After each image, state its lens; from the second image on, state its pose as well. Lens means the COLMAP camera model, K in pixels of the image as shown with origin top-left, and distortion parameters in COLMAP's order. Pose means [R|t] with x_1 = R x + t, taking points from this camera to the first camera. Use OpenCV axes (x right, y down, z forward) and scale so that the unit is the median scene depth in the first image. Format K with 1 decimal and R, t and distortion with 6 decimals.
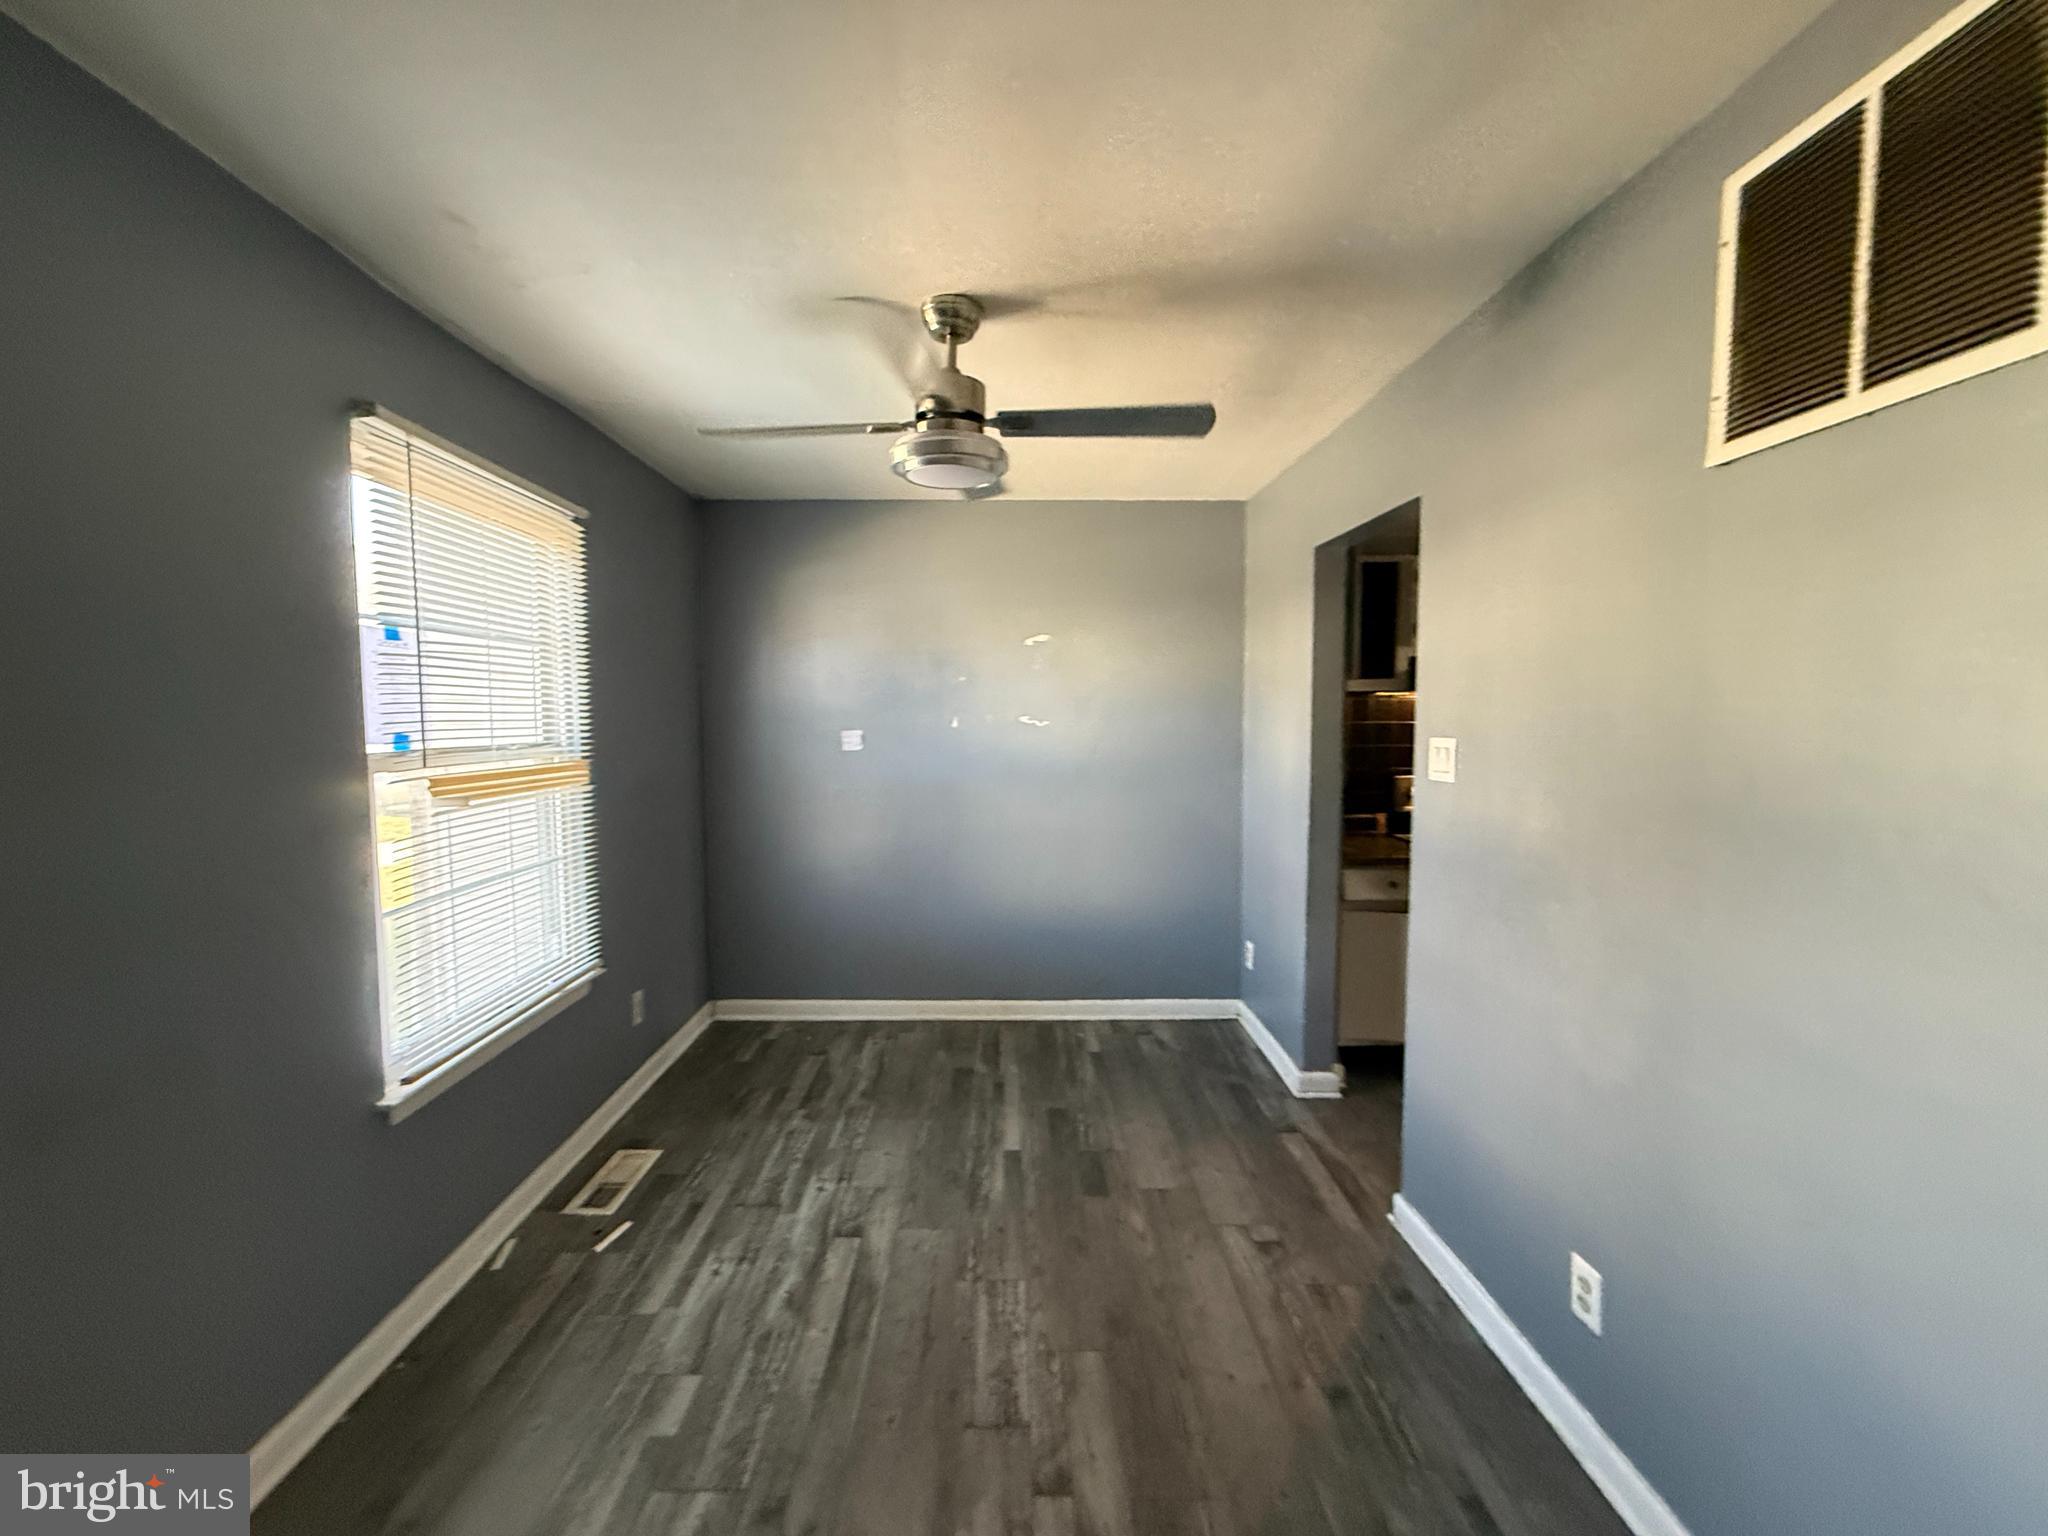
lens RADIAL K [[820.3, 0, 1020.4], [0, 820.3, 769.0], [0, 0, 1]] dist [-0.000354, 0.000011]
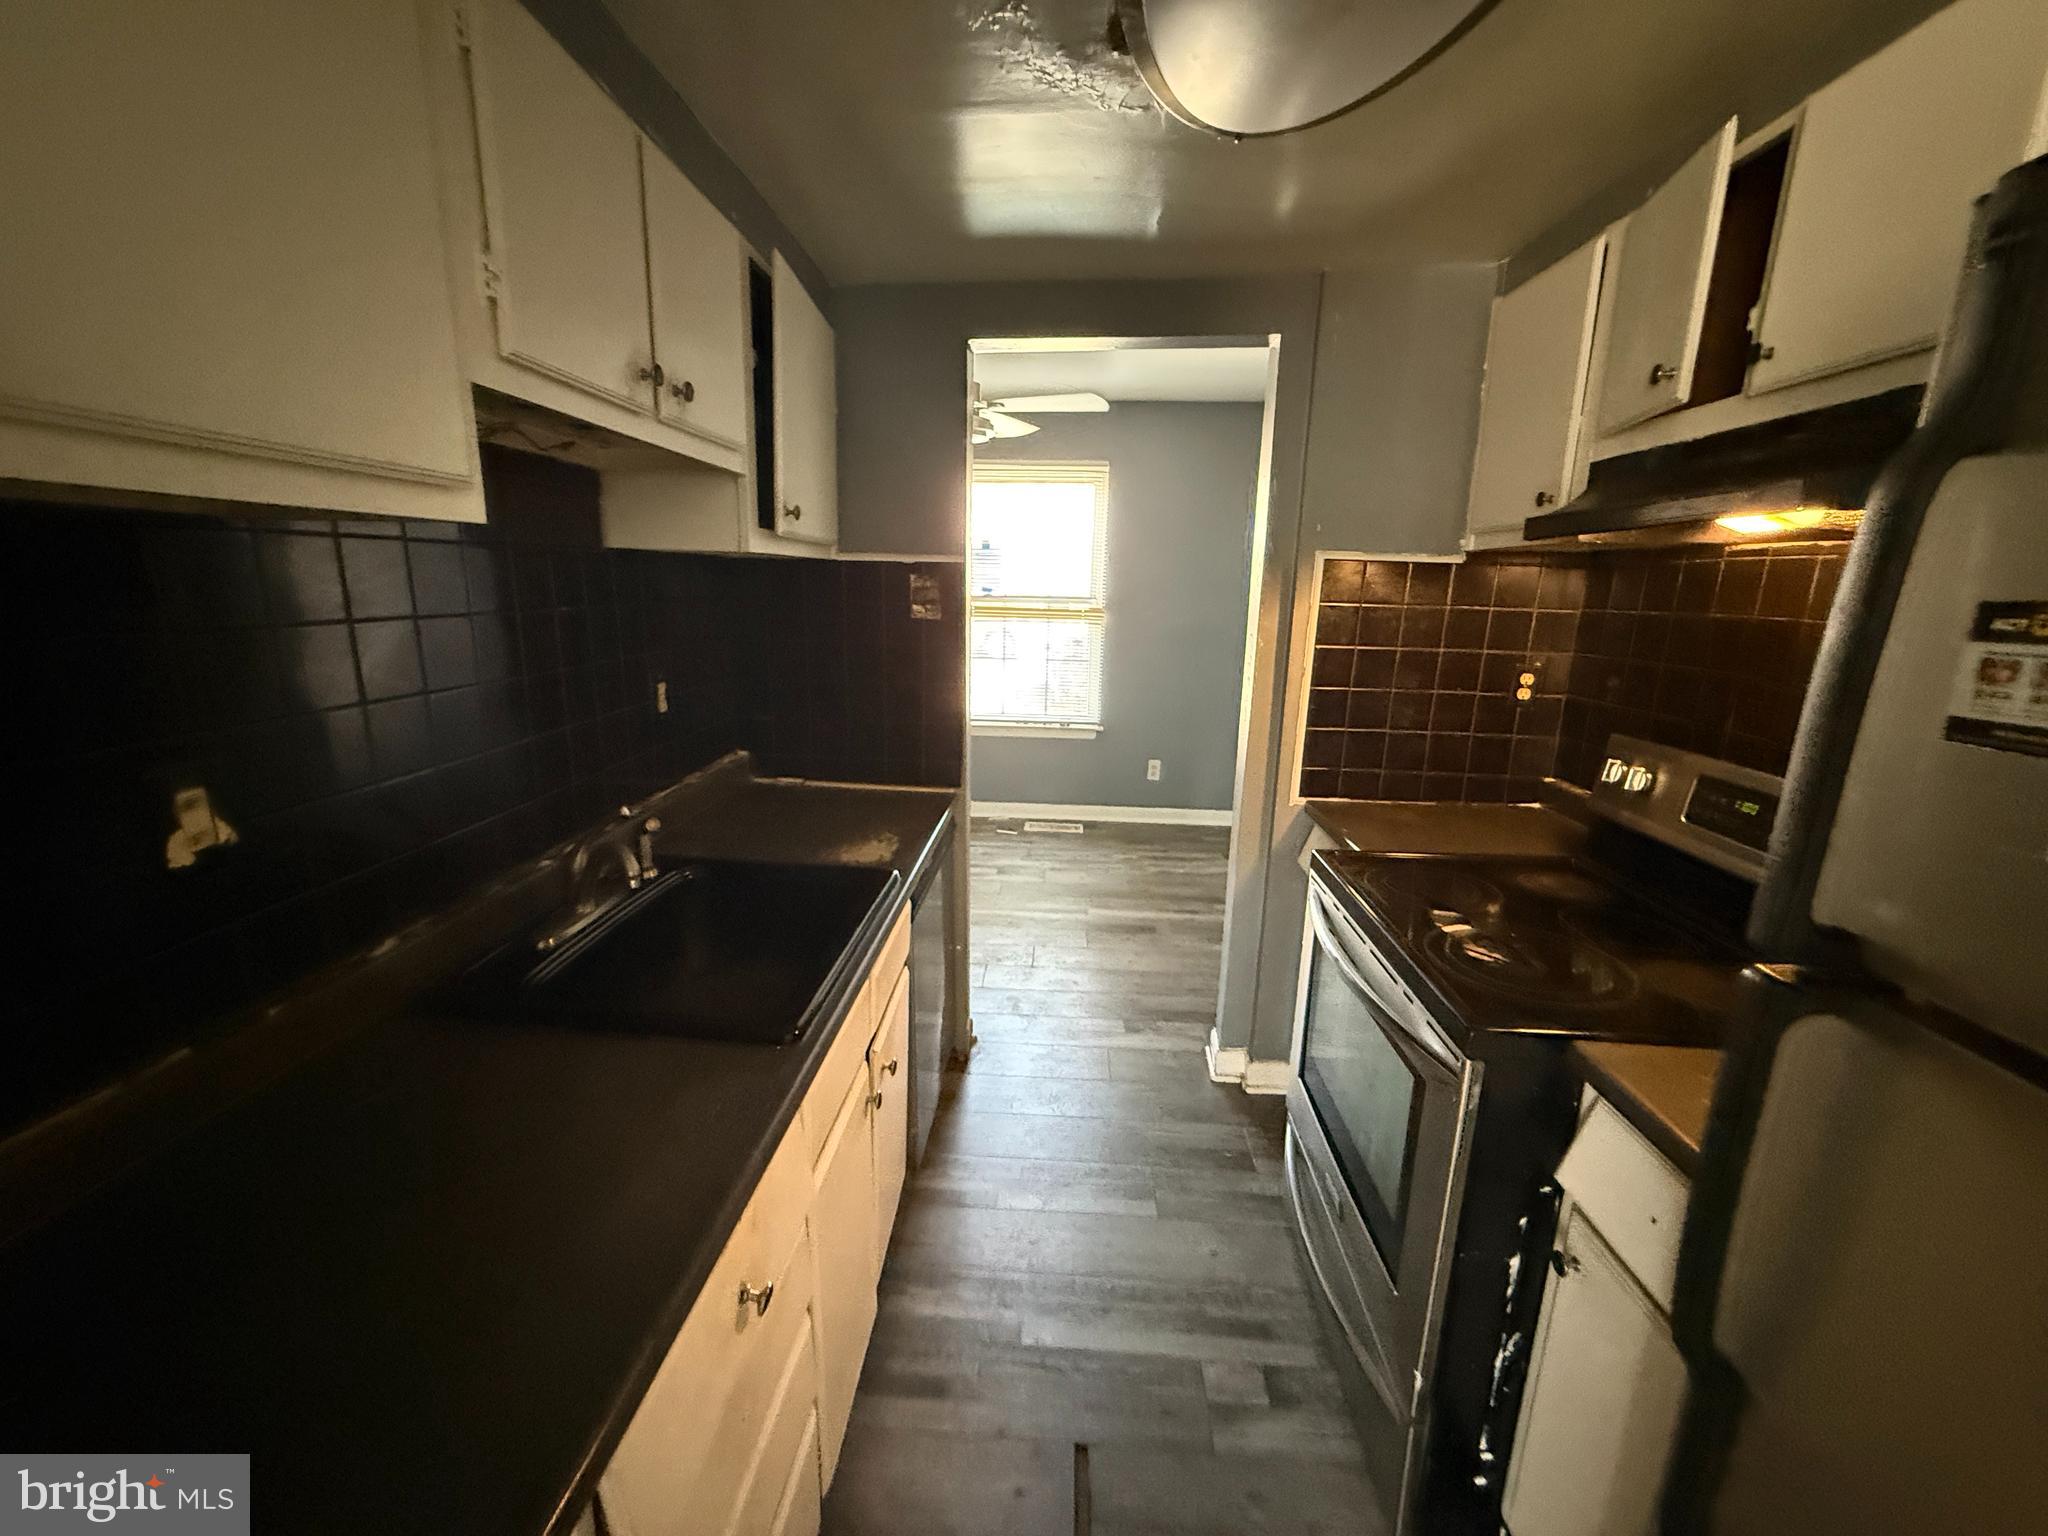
lens RADIAL K [[820.3, 0, 1020.2], [0, 820.3, 766.3], [0, 0, 1]] dist [-0.000354, 0.000011]
pose [[-0.084179, 0.220857, -0.971667, 1.301758], [-0.088567, 0.969610, 0.228062, -0.068168], [0.992507, 0.105255, -0.062060, 0.980358]]
